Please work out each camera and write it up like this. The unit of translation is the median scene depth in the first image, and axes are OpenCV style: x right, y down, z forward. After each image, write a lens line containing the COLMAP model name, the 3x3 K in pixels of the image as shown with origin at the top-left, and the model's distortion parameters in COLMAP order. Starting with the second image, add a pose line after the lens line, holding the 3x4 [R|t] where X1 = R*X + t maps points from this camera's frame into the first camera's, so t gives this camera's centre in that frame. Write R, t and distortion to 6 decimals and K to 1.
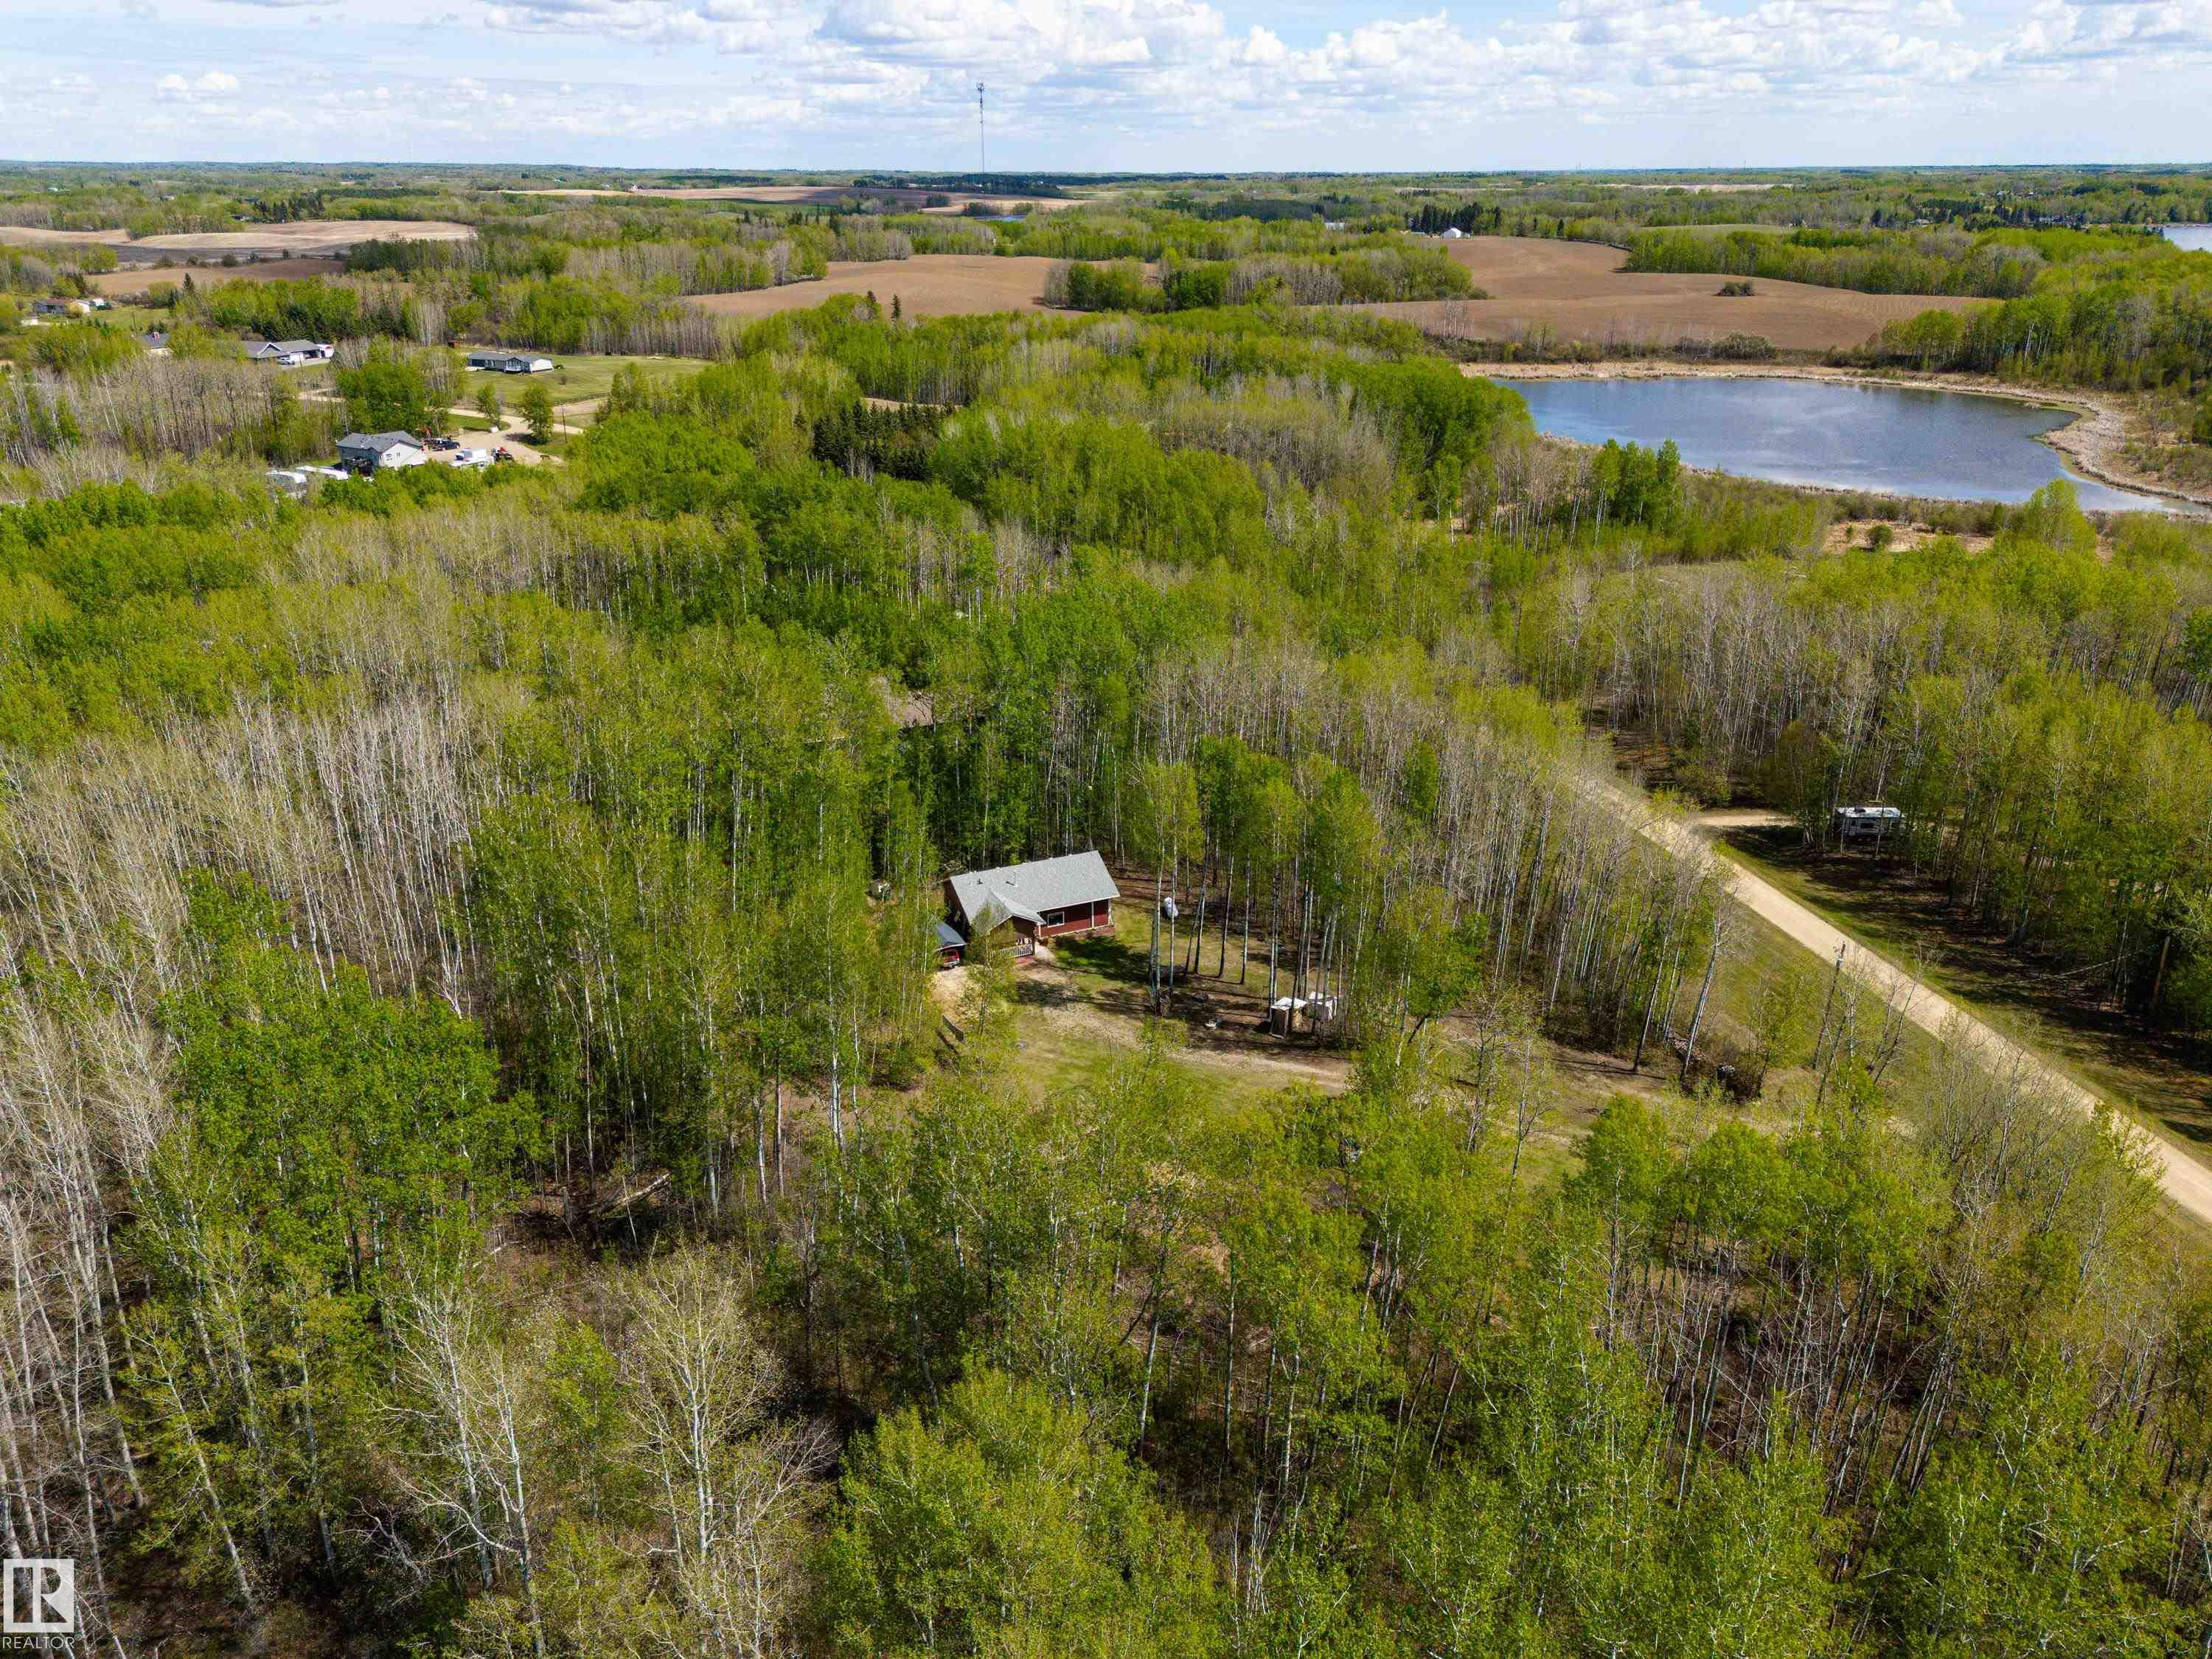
lens RADIAL K [[1616.9, 0, 1102.0], [0, 1616.9, 832.4], [0, 0, 1]] dist [0.061460, -0.040319]
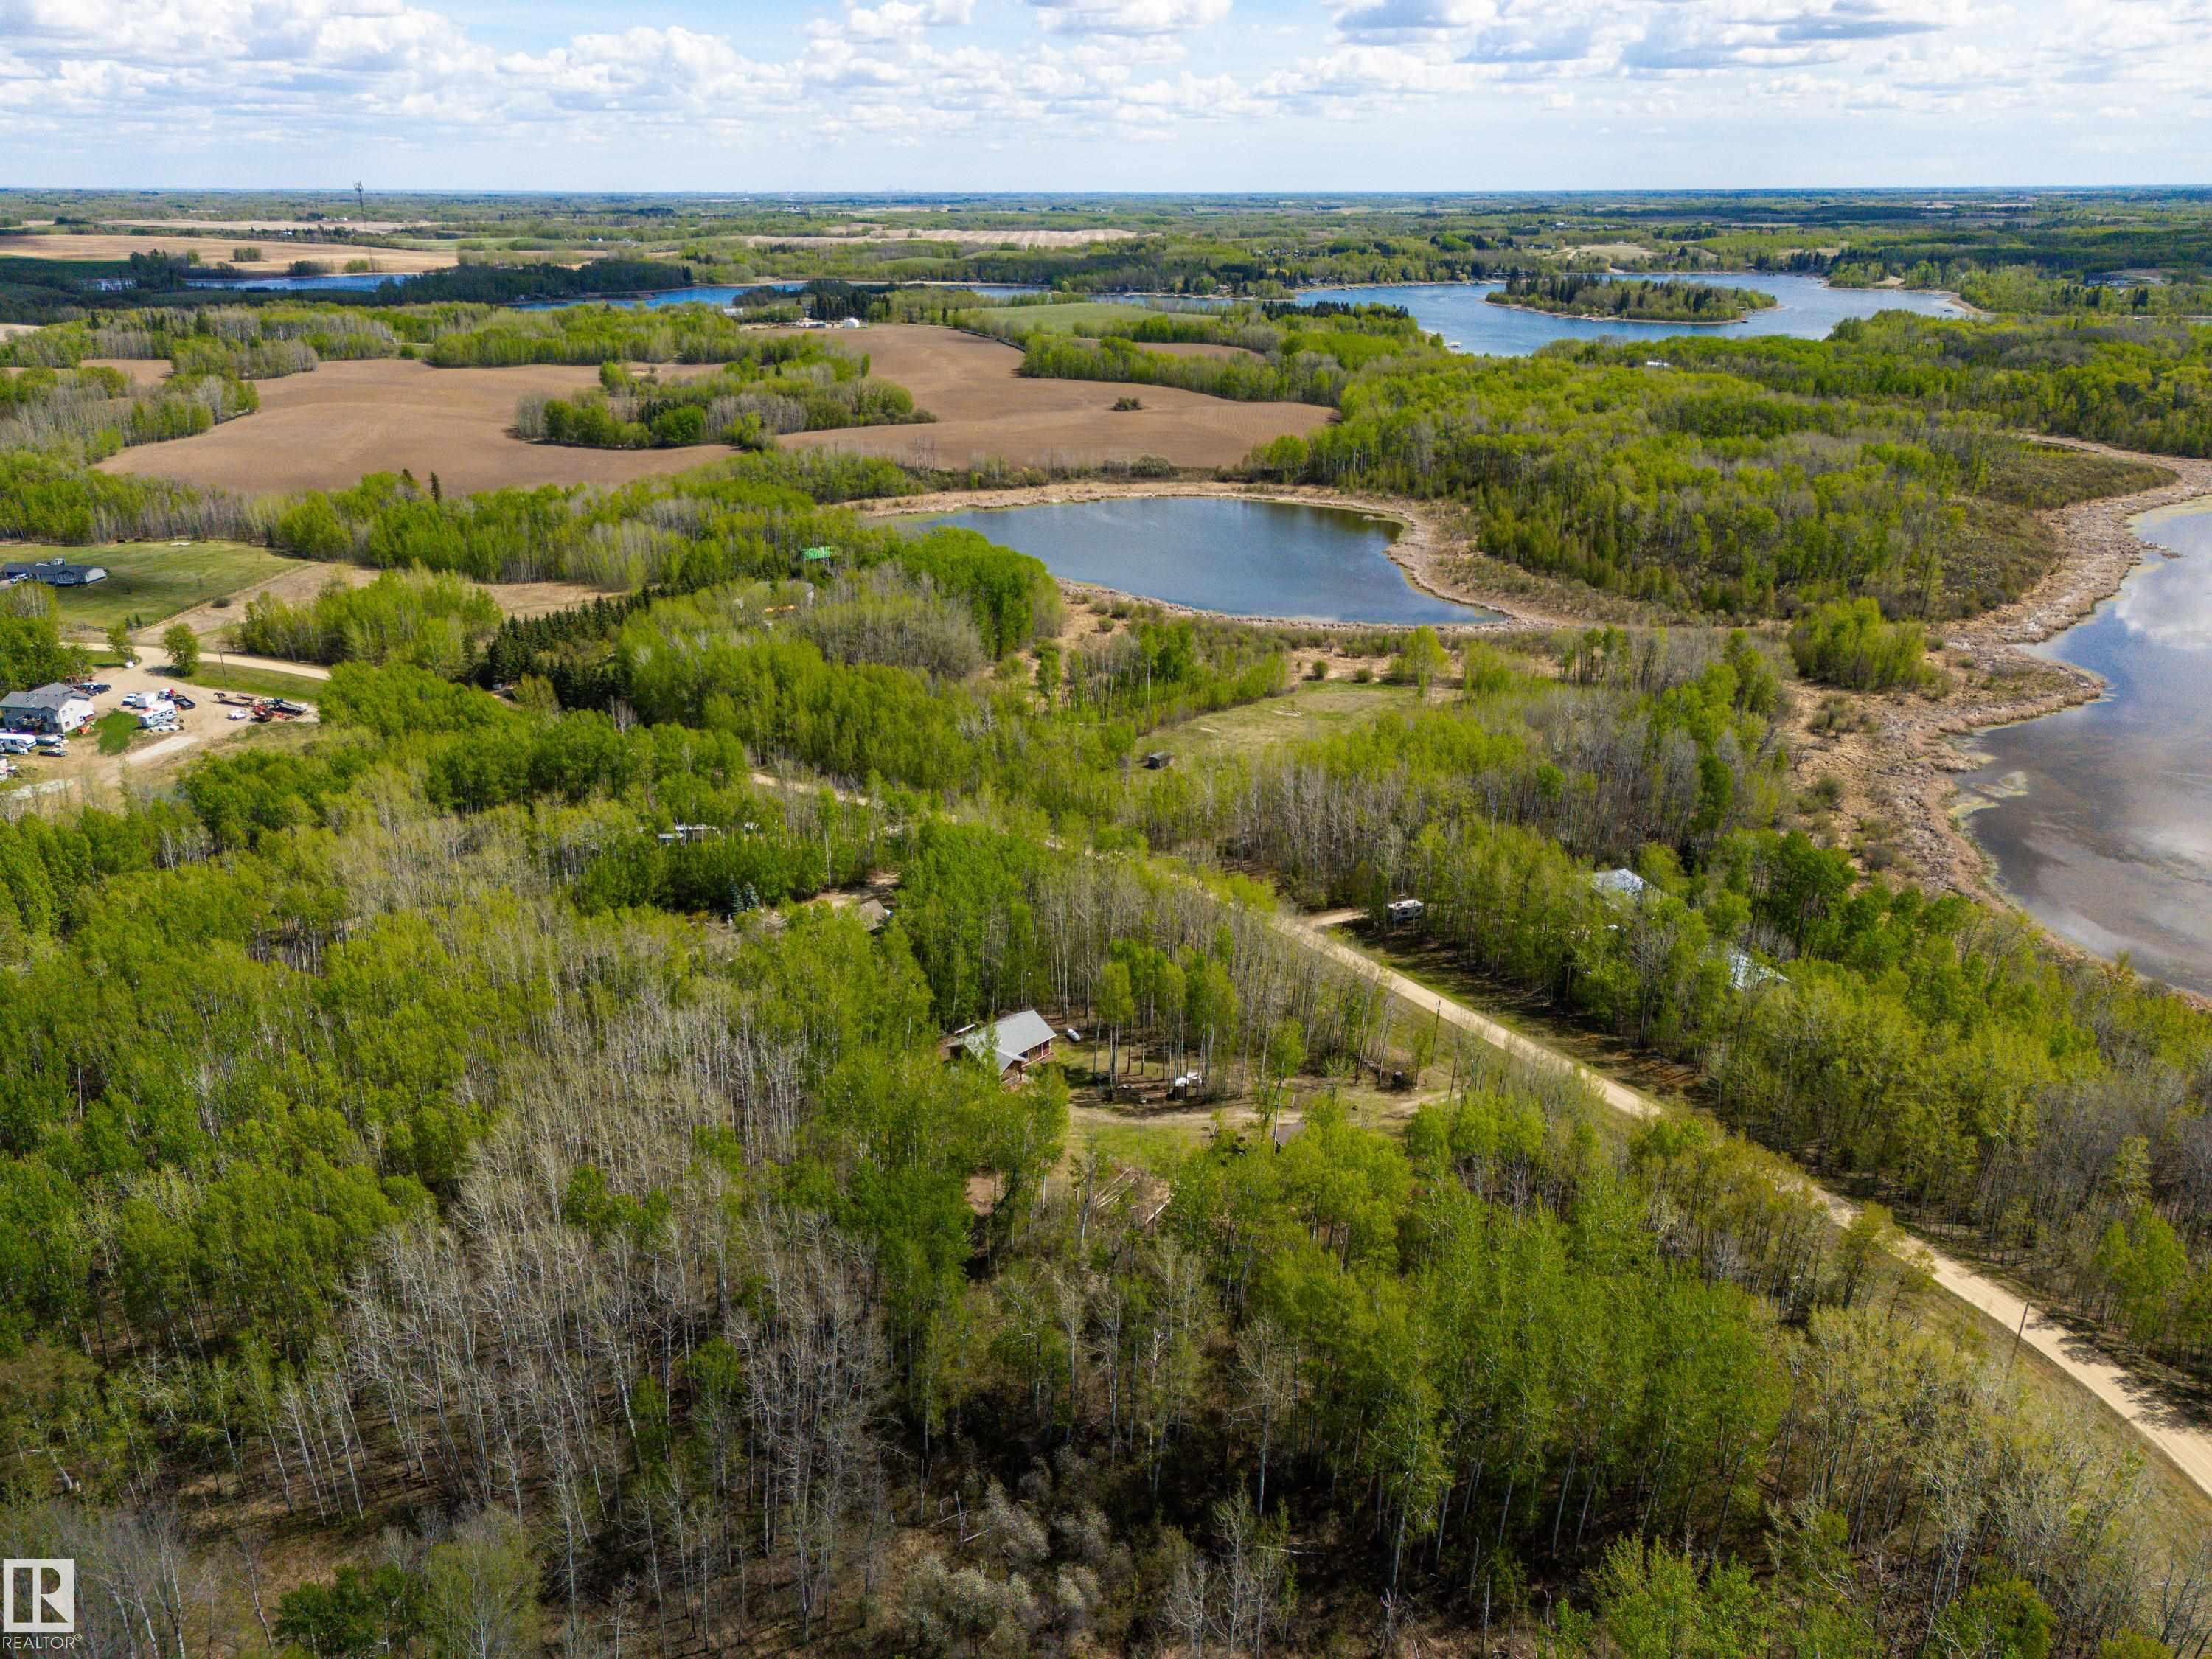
lens RADIAL K [[1616.9, 0, 1097.1], [0, 1616.9, 855.2], [0, 0, 1]] dist [0.061460, -0.040319]
pose [[0.929216, -0.140325, 0.341856, -0.194073], [0.140528, 0.989778, 0.024309, -0.070966], [-0.341773, 0.025452, 0.939438, -0.238649]]
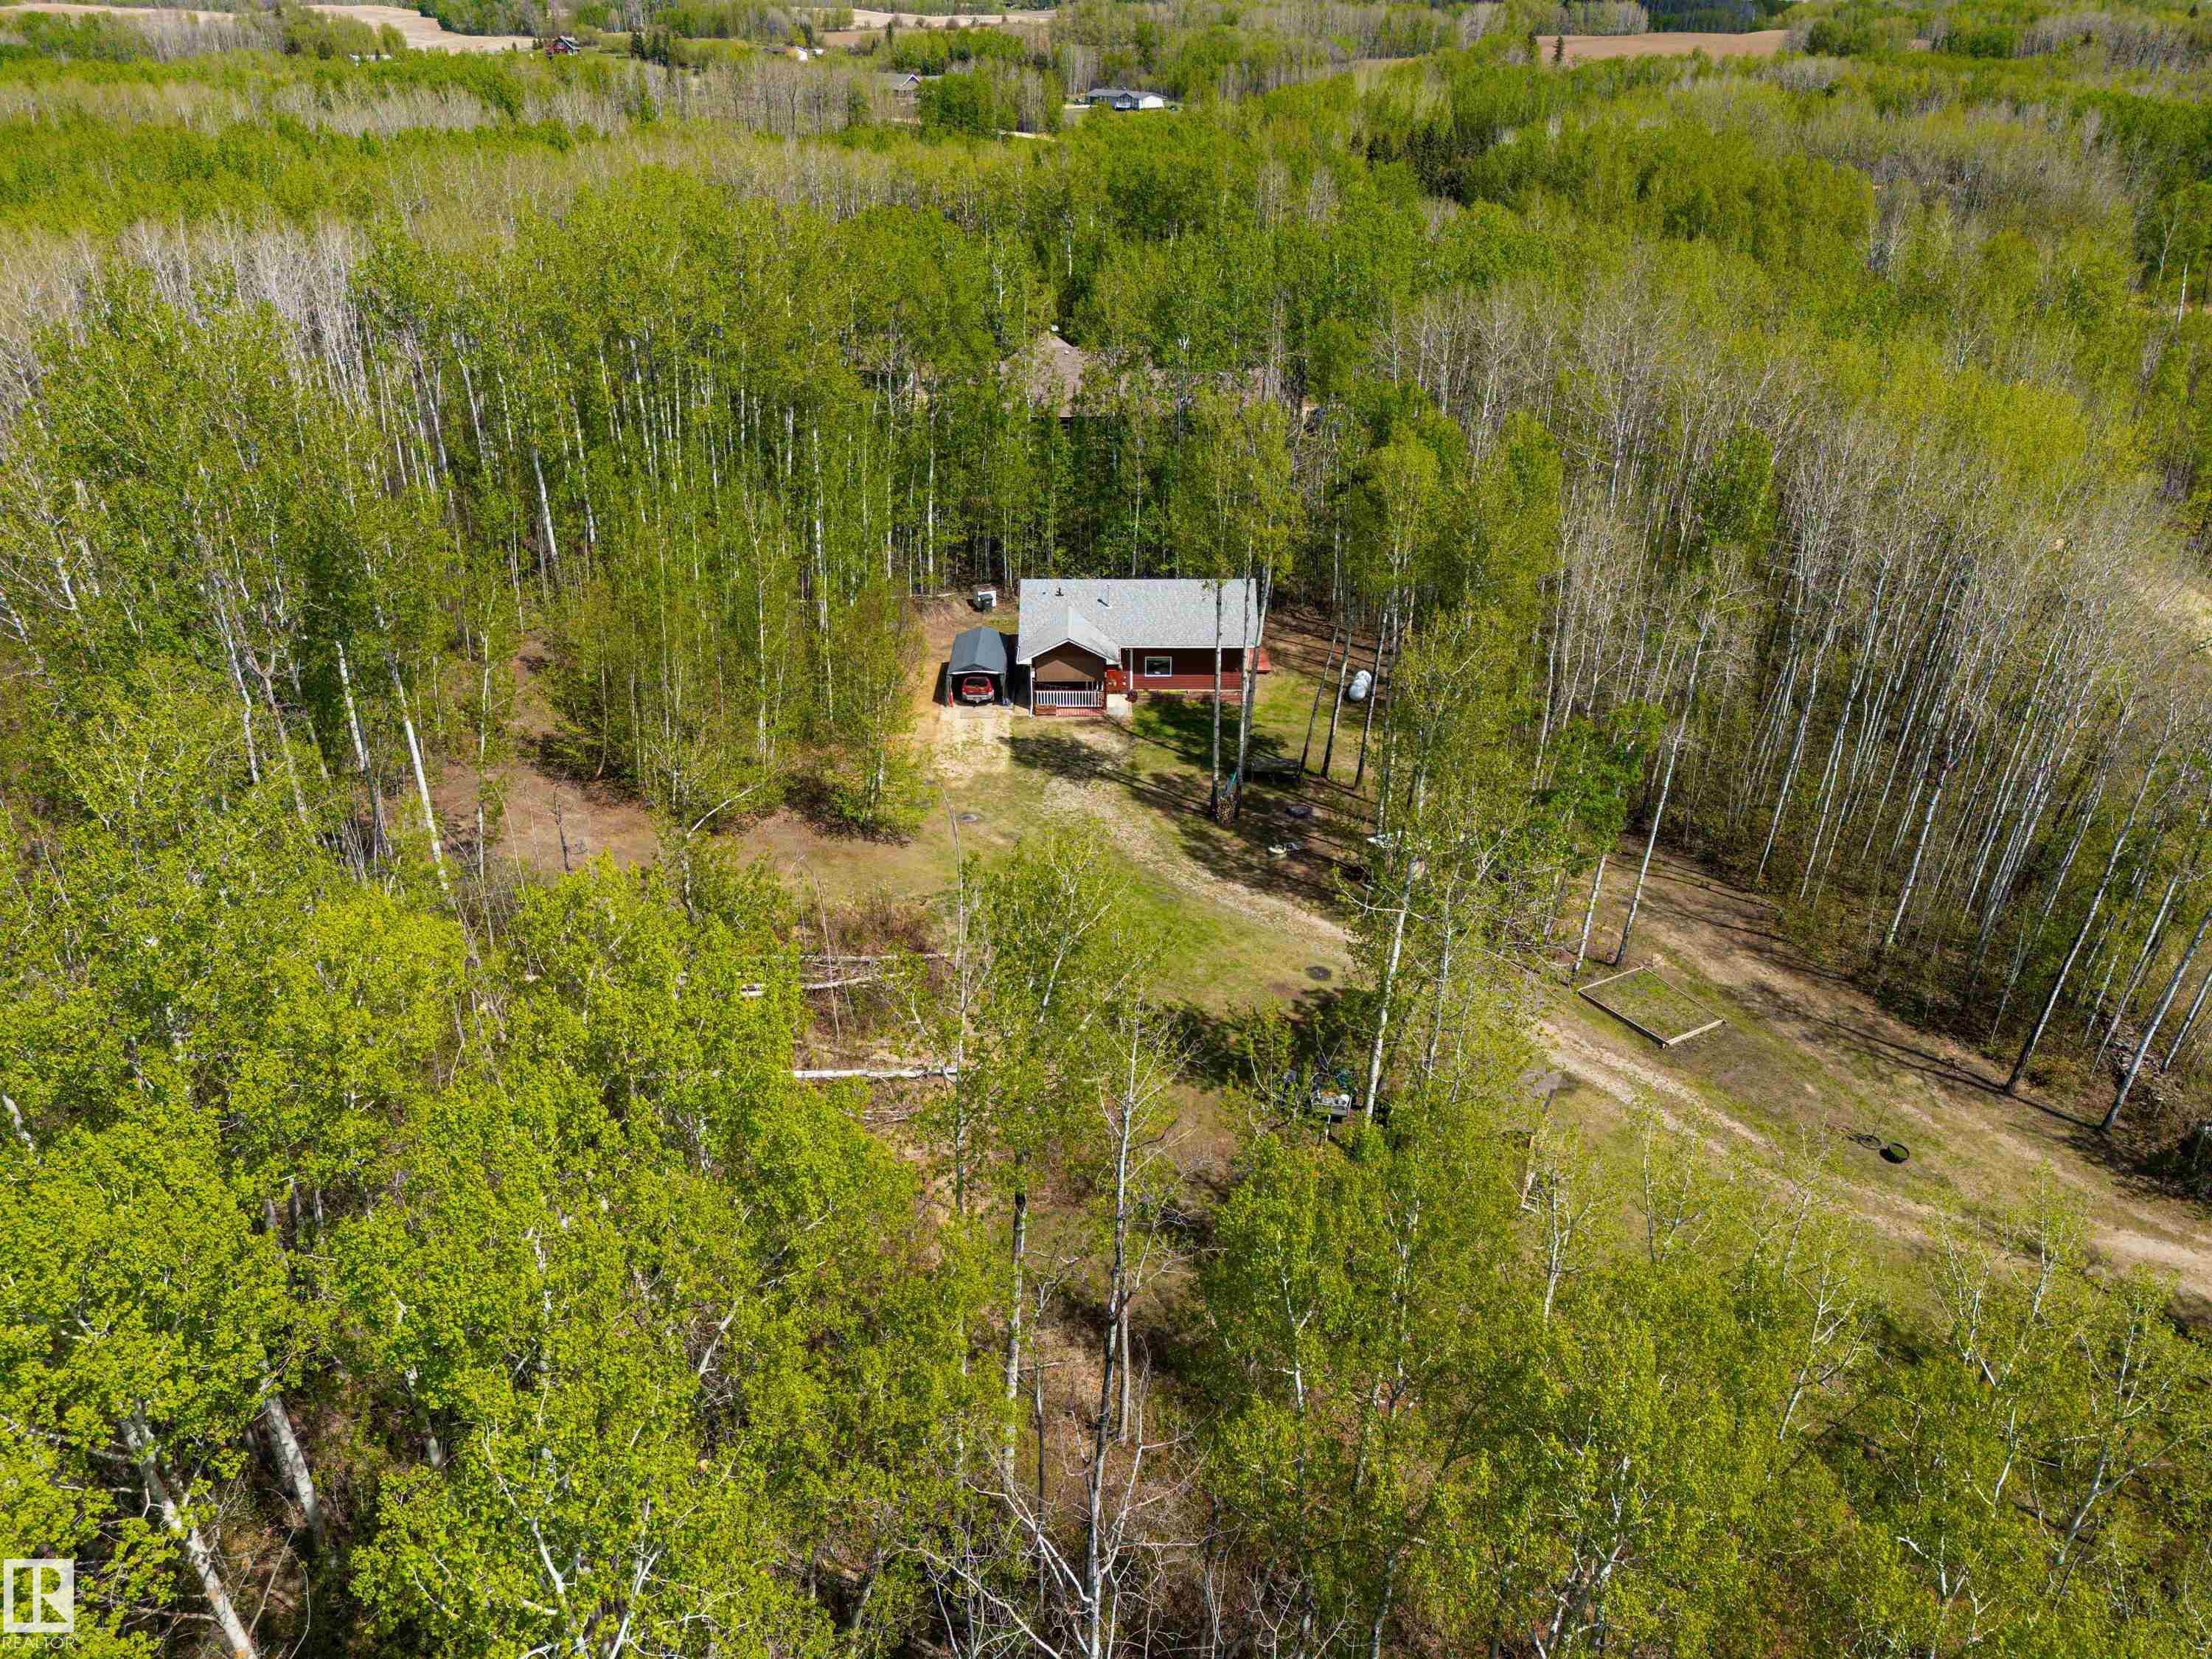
lens RADIAL K [[1616.9, 0, 1114.7], [0, 1616.9, 824.7], [0, 0, 1]] dist [0.061460, -0.040319]
pose [[0.912249, 0.189515, -0.363162, 0.081330], [-0.155281, 0.980365, 0.121541, 0.015045], [0.379065, -0.054484, 0.923765, 0.139370]]
